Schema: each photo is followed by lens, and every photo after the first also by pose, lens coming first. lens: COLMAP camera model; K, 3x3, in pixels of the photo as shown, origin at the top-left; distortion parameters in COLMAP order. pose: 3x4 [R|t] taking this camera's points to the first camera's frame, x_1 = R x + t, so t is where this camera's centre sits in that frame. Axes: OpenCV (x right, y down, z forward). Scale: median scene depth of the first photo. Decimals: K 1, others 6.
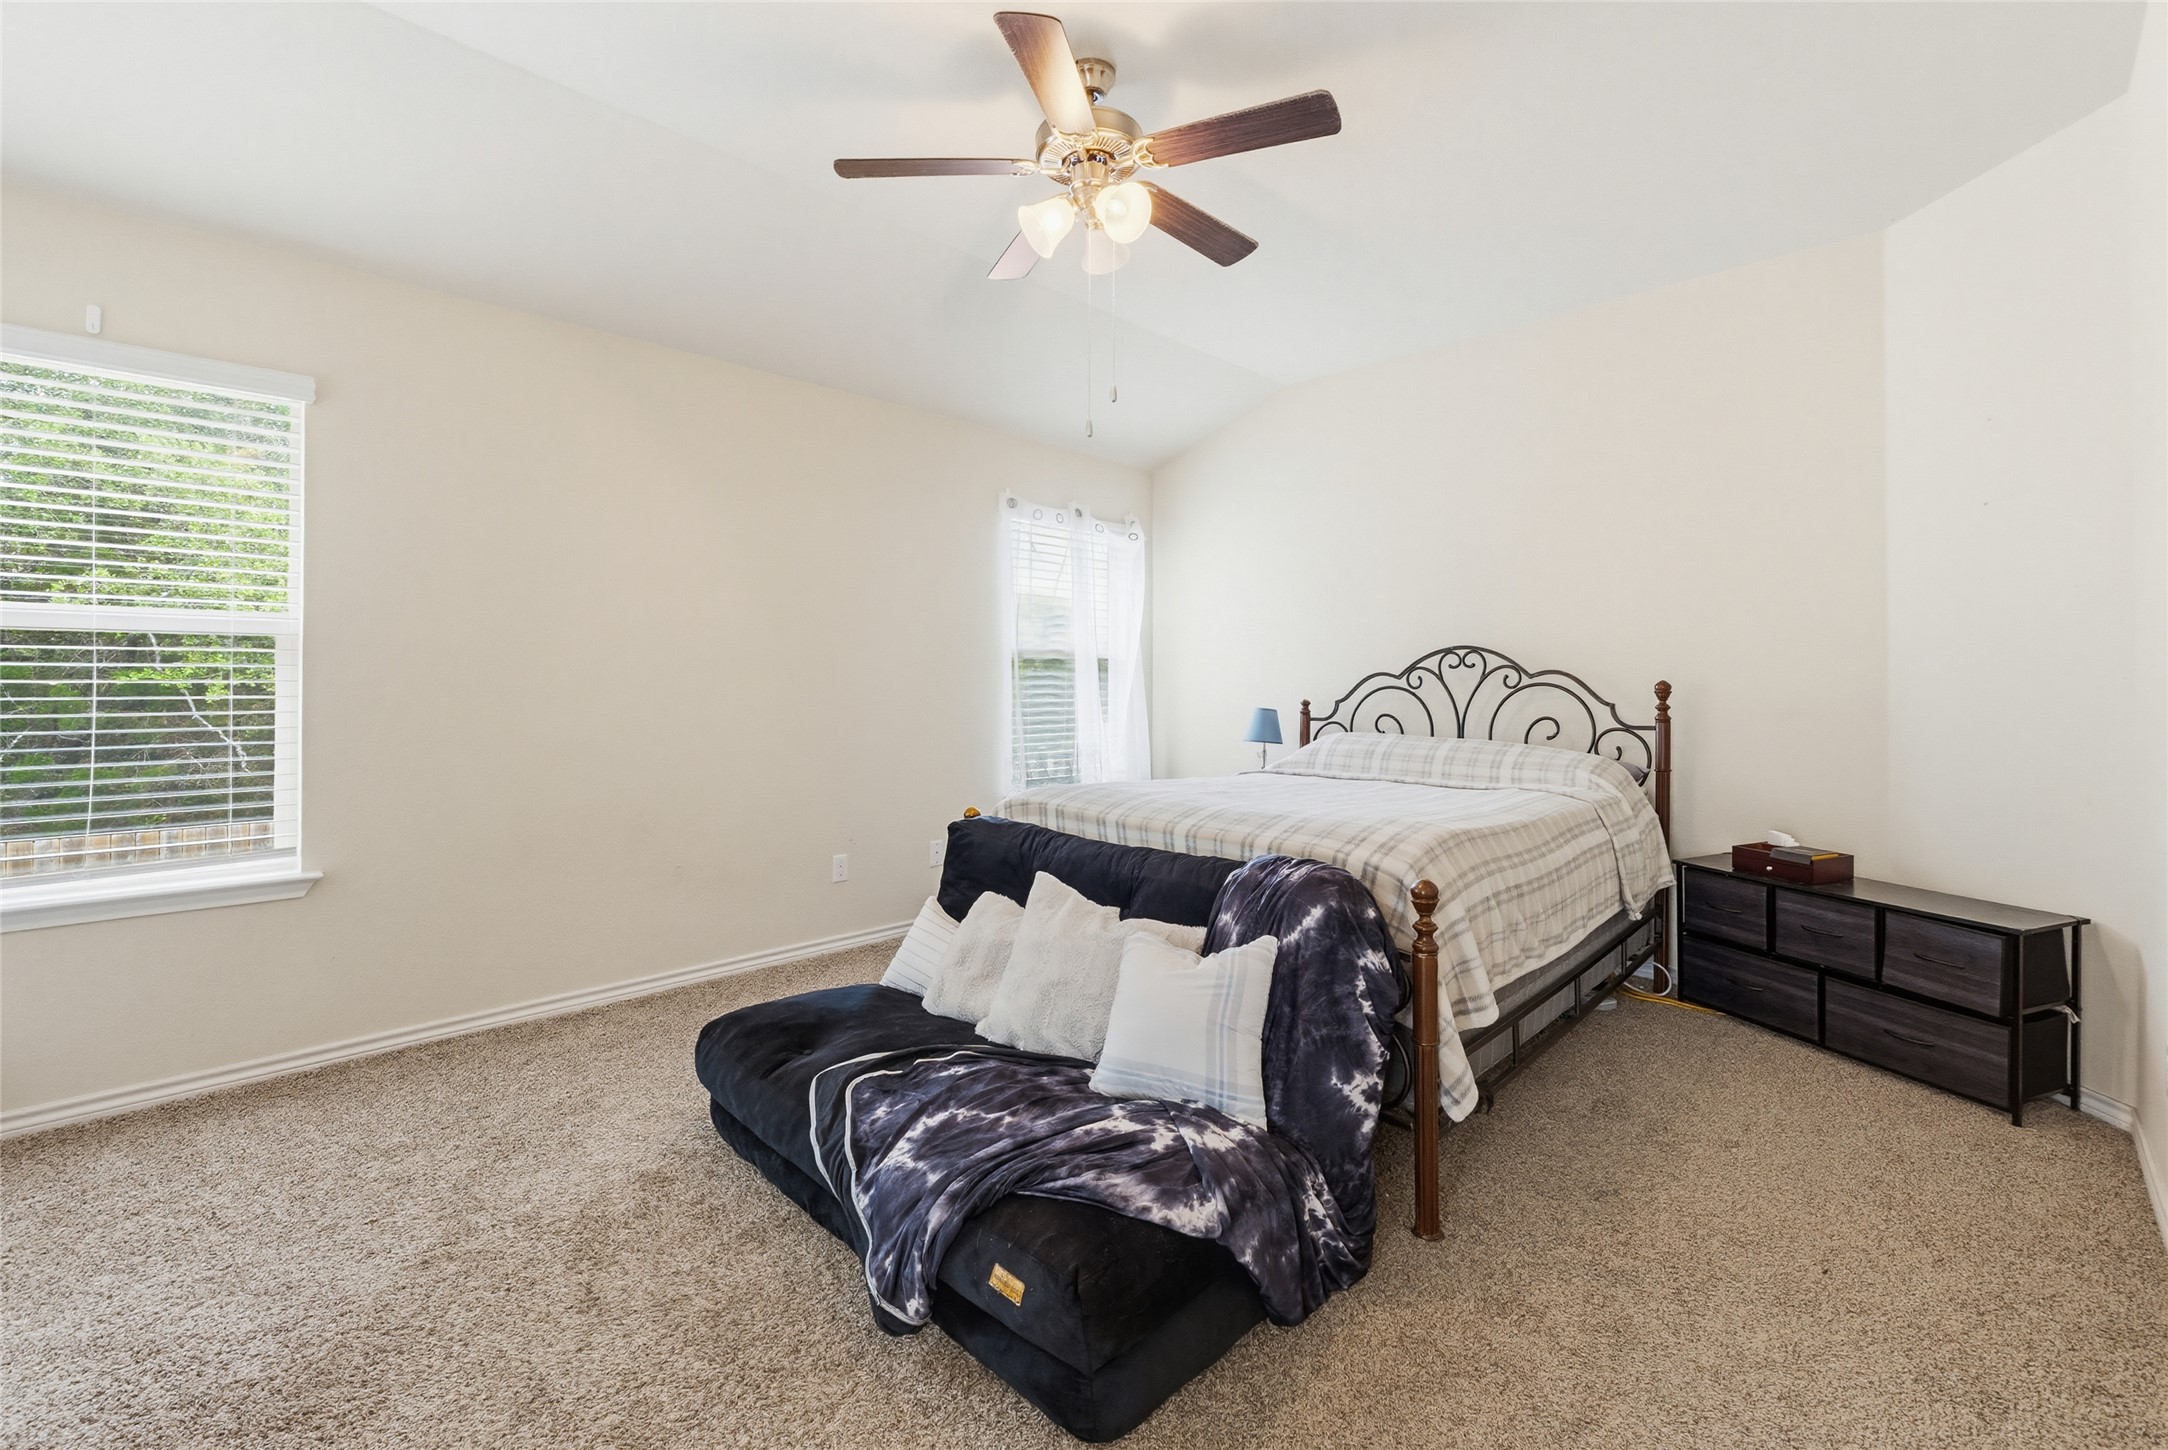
lens RADIAL K [[919.7, 0, 1080.2], [0, 919.7, 711.0], [0, 0, 1]] dist [-0.000679, 0.000041]
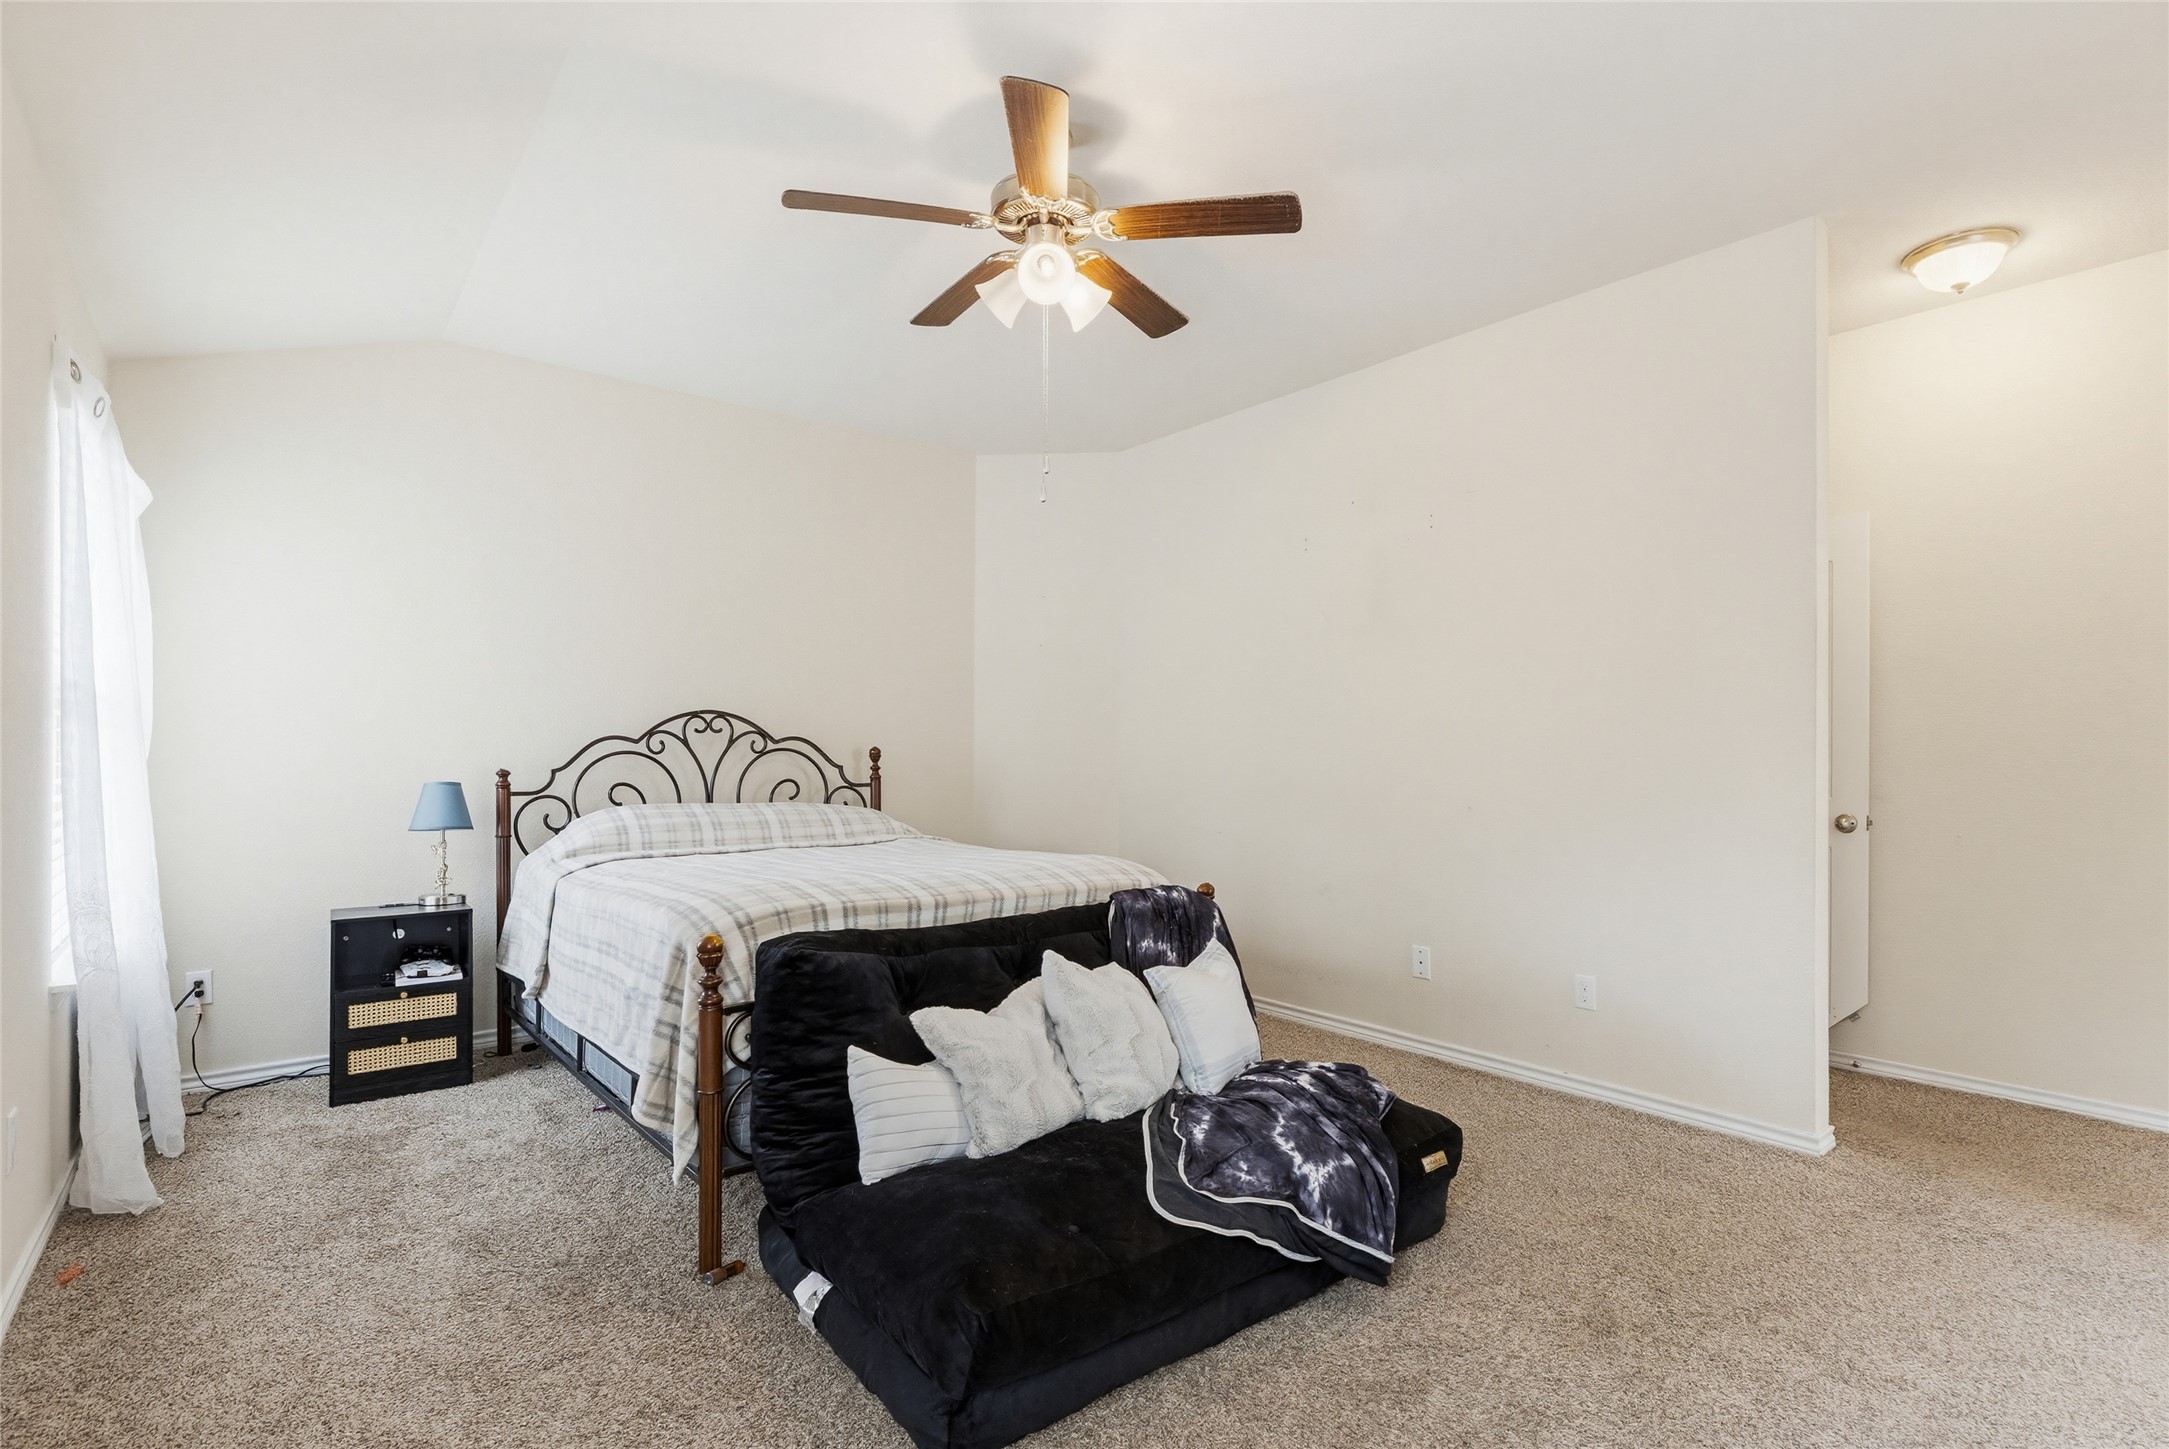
lens RADIAL K [[1021.2, 0, 1080.9], [0, 1021.2, 734.9], [0, 0, 1]] dist [-0.000462, -0.000046]
pose [[0.113056, 0.012163, 0.993514, -0.640316], [0.024528, 0.999586, -0.015029, -0.018577], [-0.993286, 0.026068, 0.112711, 0.488977]]
